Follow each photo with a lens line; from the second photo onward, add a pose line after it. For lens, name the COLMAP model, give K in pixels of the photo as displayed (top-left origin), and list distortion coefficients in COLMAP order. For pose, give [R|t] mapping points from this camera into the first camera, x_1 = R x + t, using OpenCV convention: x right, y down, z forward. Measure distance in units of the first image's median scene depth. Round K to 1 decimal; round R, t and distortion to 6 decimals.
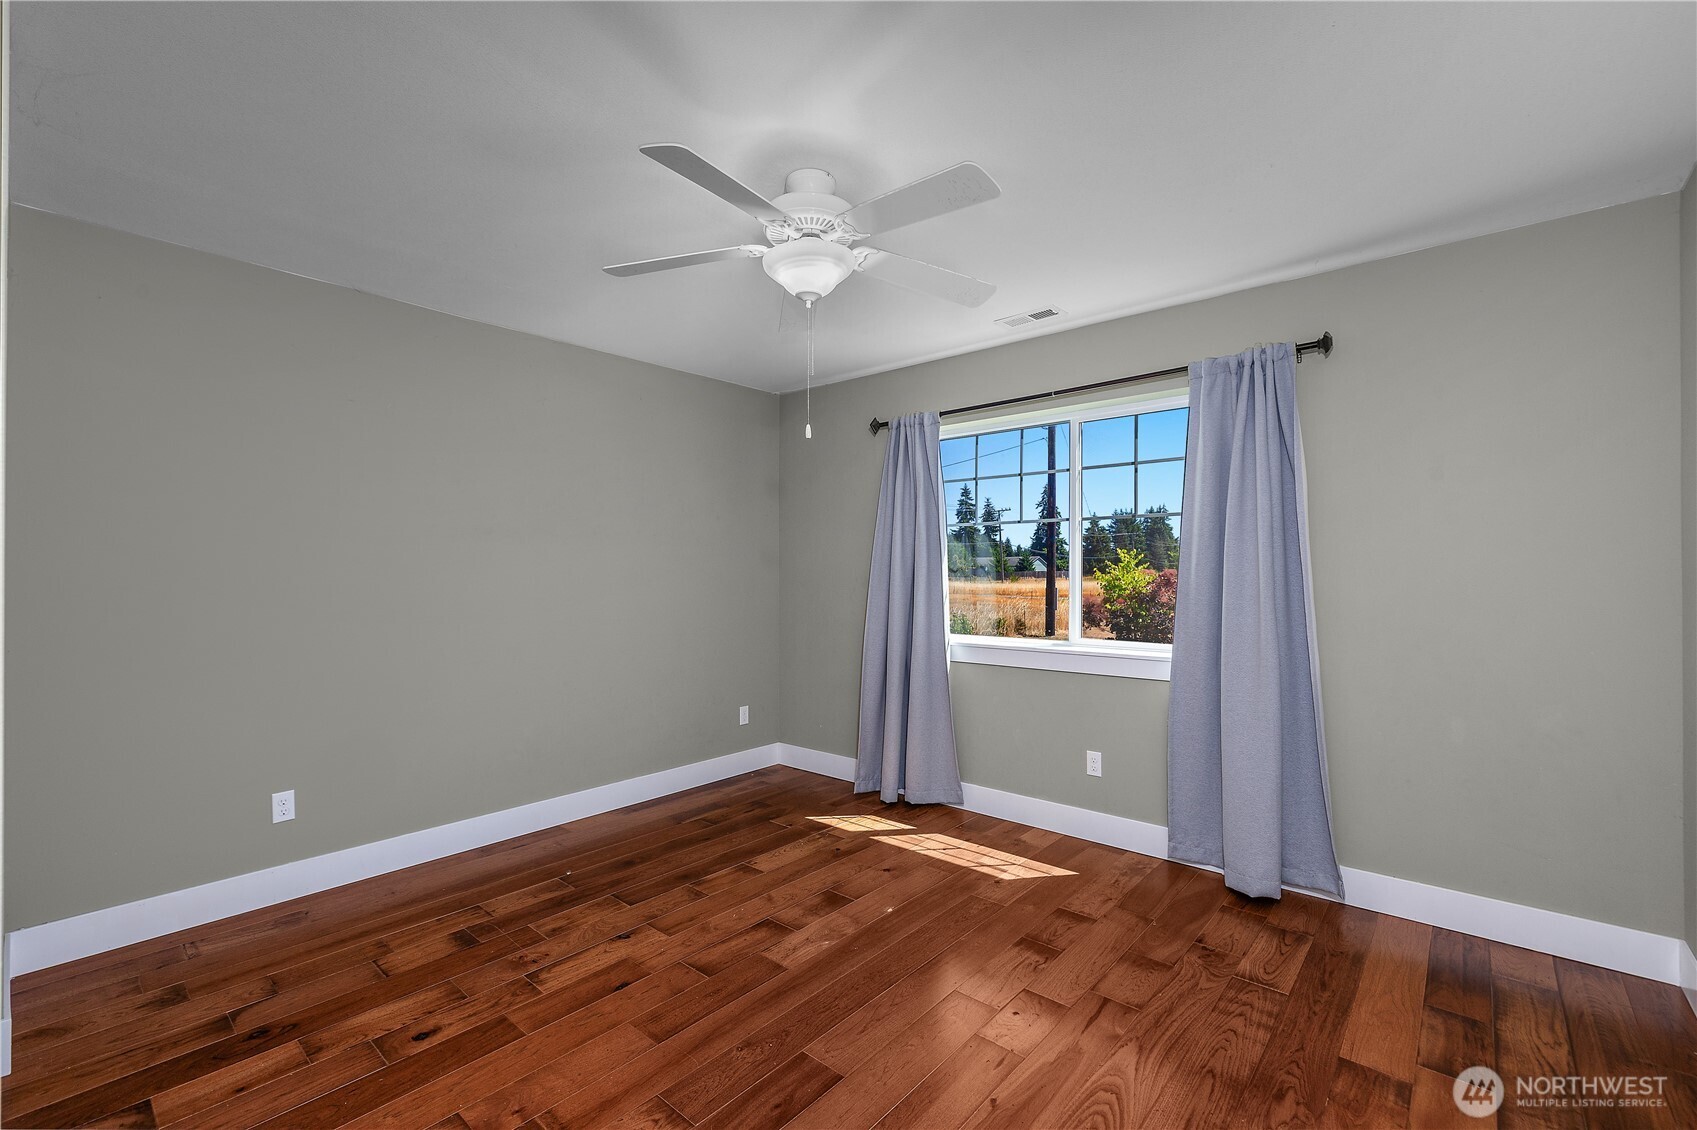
lens RADIAL K [[733.5, 0, 842.4], [0, 733.5, 569.8], [0, 0, 1]] dist [0.003989, 0.000106]
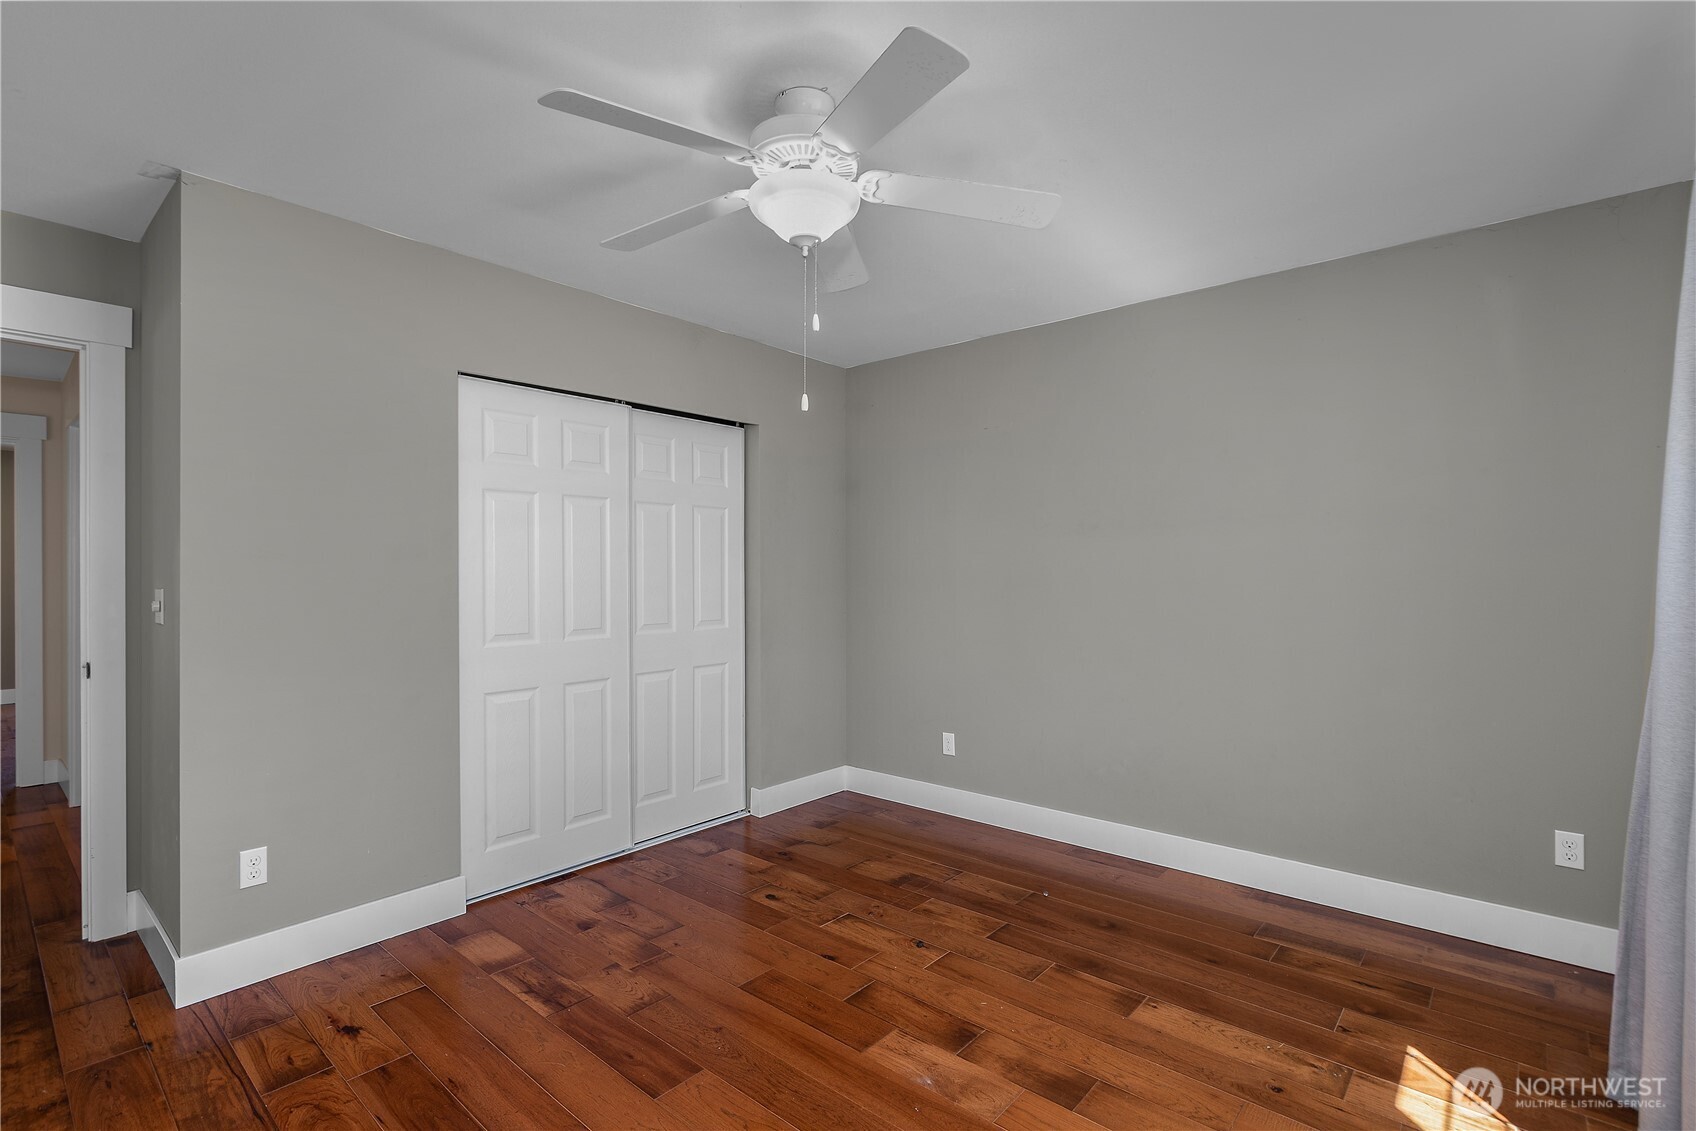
lens RADIAL K [[777.0, 0, 842.5], [0, 777.0, 570.5], [0, 0, 1]] dist [-0.003390, -0.000764]
pose [[-0.009031, -0.004925, -0.999947, 0.655934], [0.004305, 0.999978, -0.004964, 0.013622], [0.999950, -0.004349, -0.009010, 0.827128]]
